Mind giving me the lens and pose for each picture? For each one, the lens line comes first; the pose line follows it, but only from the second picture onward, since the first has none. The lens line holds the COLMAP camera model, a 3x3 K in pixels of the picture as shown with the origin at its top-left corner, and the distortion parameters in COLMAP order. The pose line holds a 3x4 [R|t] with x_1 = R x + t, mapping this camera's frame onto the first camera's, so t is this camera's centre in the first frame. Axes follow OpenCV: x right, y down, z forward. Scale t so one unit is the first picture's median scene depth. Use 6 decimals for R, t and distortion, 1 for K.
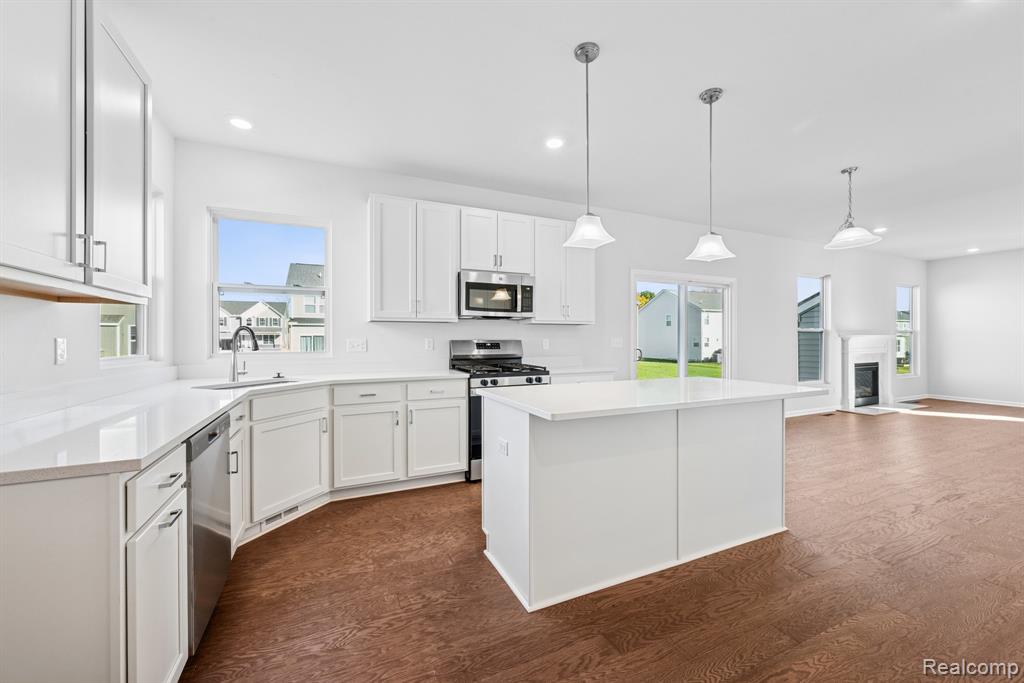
lens RADIAL K [[403.5, 0, 513.0], [0, 403.5, 338.6], [0, 0, 1]] dist [-0.001262, -0.000474]
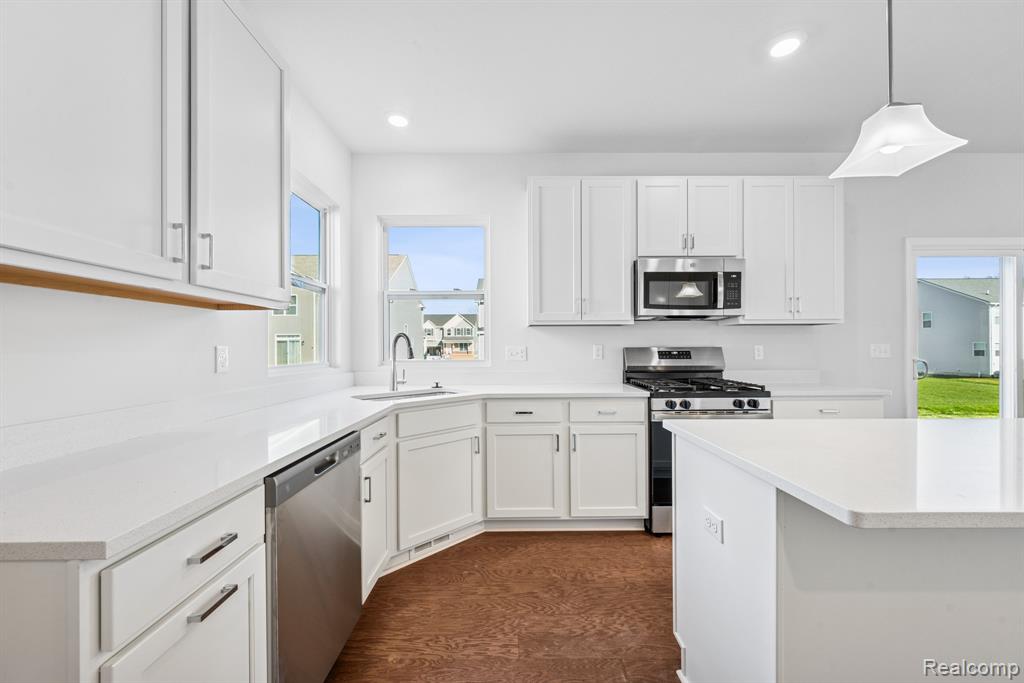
lens RADIAL K [[403.5, 0, 513.6], [0, 403.5, 345.8], [0, 0, 1]] dist [-0.001262, -0.000474]
pose [[0.911418, -0.003512, -0.411467, -0.031125], [0.003491, 0.999994, -0.000803, 0.000517], [0.411467, -0.000704, 0.911424, 0.215988]]
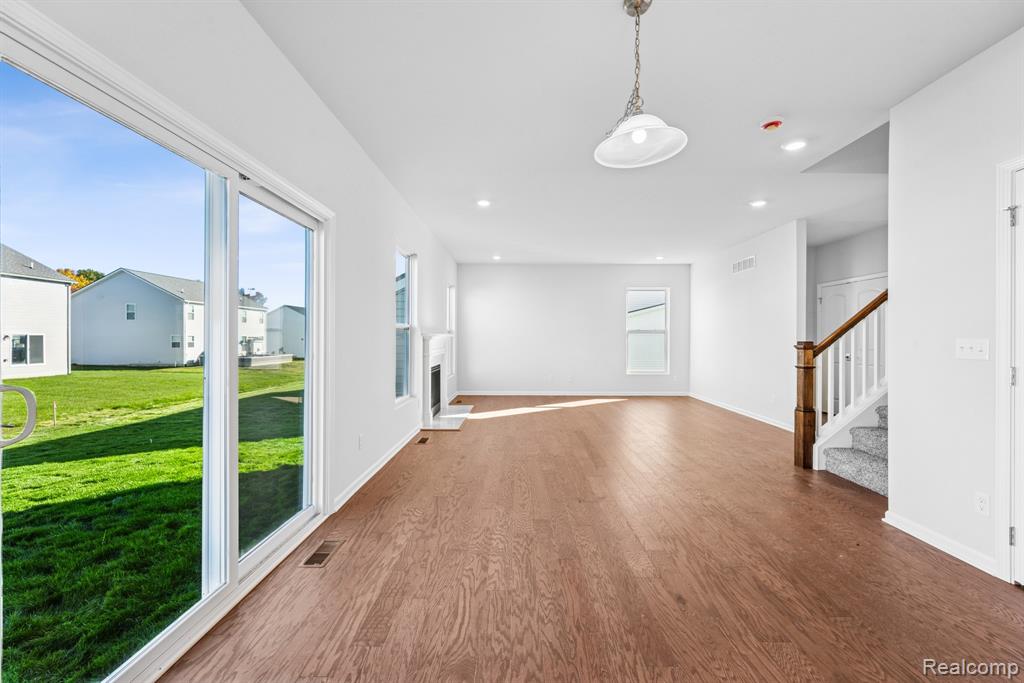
lens RADIAL K [[403.5, 0, 513.2], [0, 403.5, 340.2], [0, 0, 1]] dist [-0.001262, -0.000474]
pose [[0.425604, -0.001185, 0.904909, 0.359566], [-0.004901, 0.999981, 0.003615, 0.002596], [-0.904896, -0.005974, 0.425590, 1.061021]]
